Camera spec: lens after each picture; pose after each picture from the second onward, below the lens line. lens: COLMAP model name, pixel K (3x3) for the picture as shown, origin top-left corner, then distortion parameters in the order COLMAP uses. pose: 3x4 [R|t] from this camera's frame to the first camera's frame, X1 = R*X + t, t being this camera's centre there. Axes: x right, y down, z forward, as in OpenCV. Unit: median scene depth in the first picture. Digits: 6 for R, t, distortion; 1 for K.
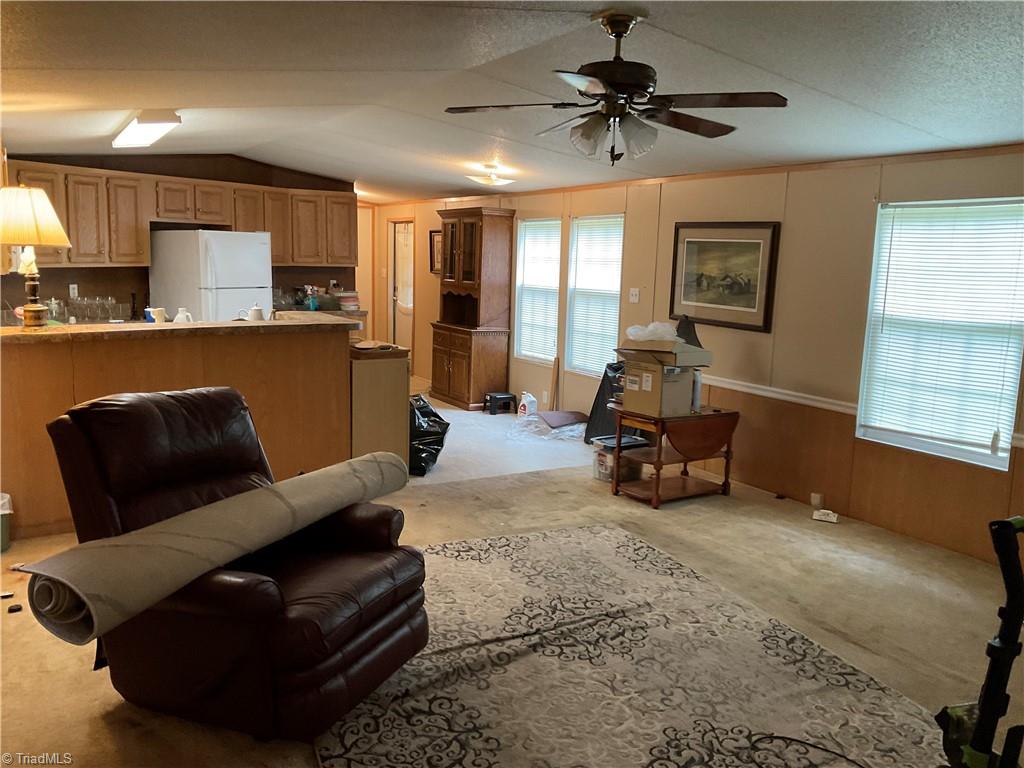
lens RADIAL K [[841.5, 0, 509.6], [0, 841.5, 386.7], [0, 0, 1]] dist [0.087531, -0.169422]
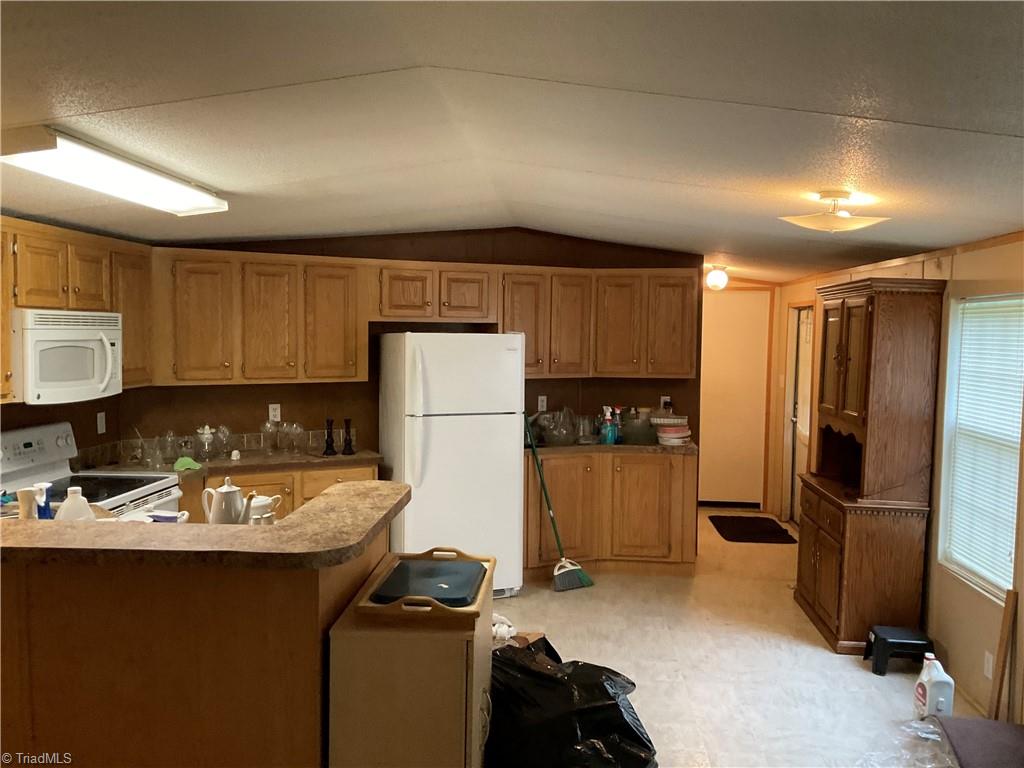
lens RADIAL K [[841.5, 0, 502.3], [0, 841.5, 386.0], [0, 0, 1]] dist [0.087531, -0.169422]
pose [[0.816311, 0.022836, -0.577161, 0.100618], [-0.081873, 0.993704, -0.076482, -0.093964], [0.571780, 0.109687, 0.813041, 0.485672]]
